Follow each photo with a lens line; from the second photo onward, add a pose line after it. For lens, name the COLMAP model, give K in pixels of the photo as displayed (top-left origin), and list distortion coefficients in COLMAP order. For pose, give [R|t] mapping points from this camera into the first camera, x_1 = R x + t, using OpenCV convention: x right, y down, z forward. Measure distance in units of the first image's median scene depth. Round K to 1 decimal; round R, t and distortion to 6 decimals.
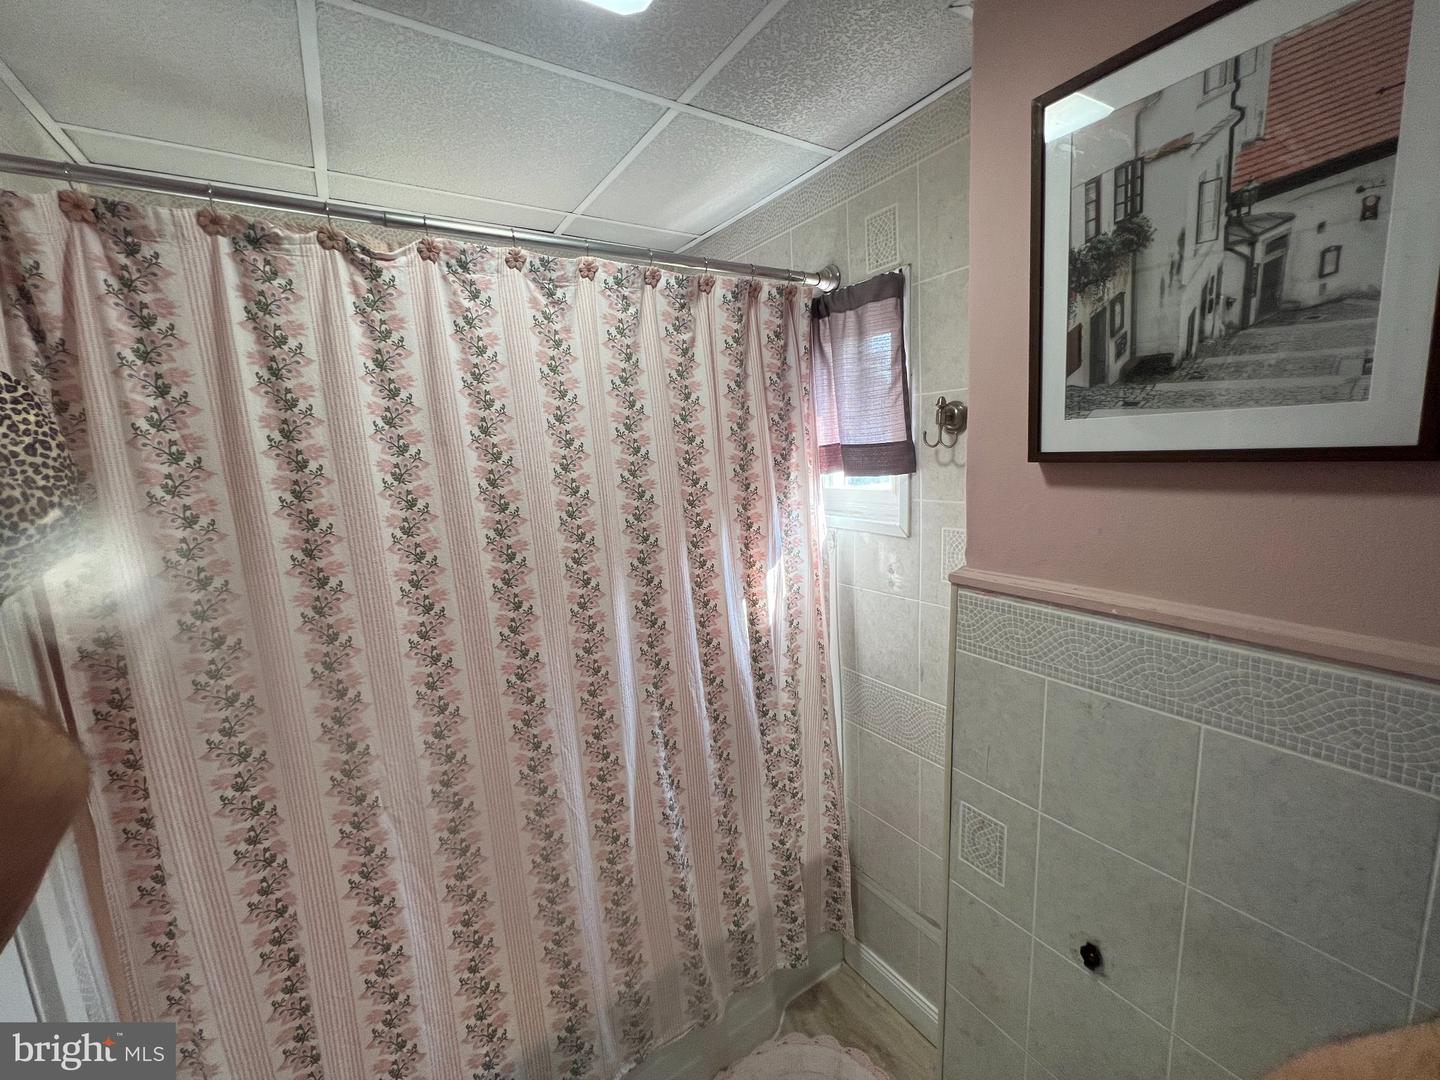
lens RADIAL K [[579.6, 0, 722.2], [0, 579.6, 535.5], [0, 0, 1]] dist [0.000375, -0.000078]
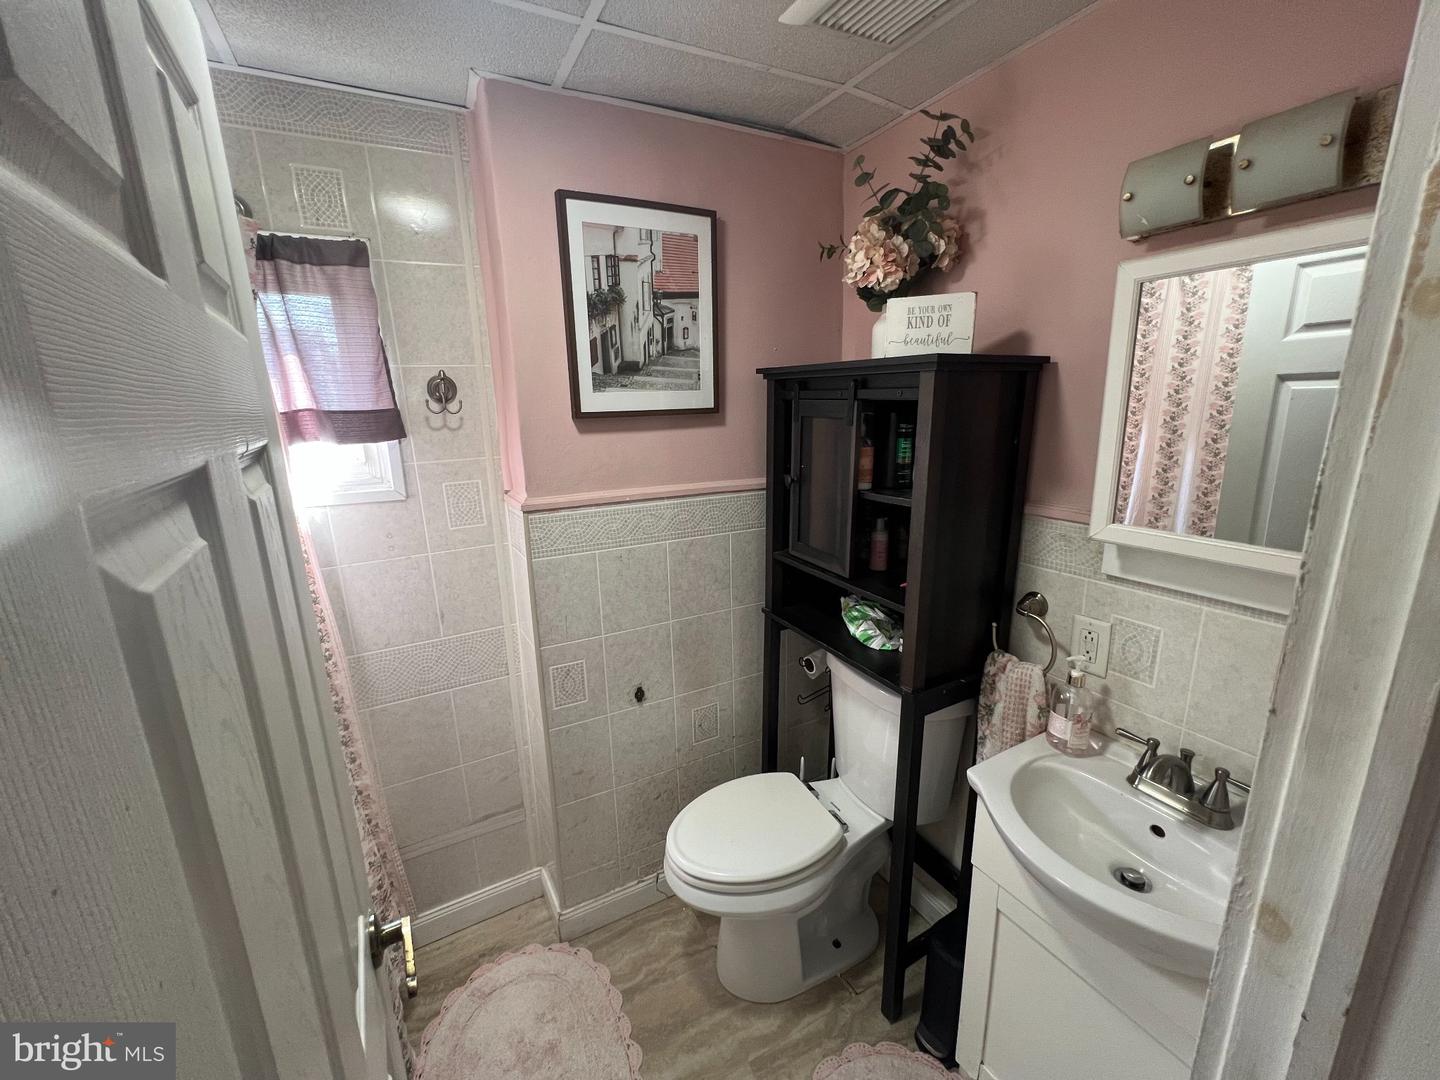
lens RADIAL K [[575.5, 0, 718.4], [0, 575.5, 535.1], [0, 0, 1]] dist [0.003040, -0.000060]
pose [[0.095688, -0.178924, 0.979199, -1.226921], [0.178138, 0.970910, 0.160002, 0.000798], [-0.979342, 0.159122, 0.124778, 0.555709]]
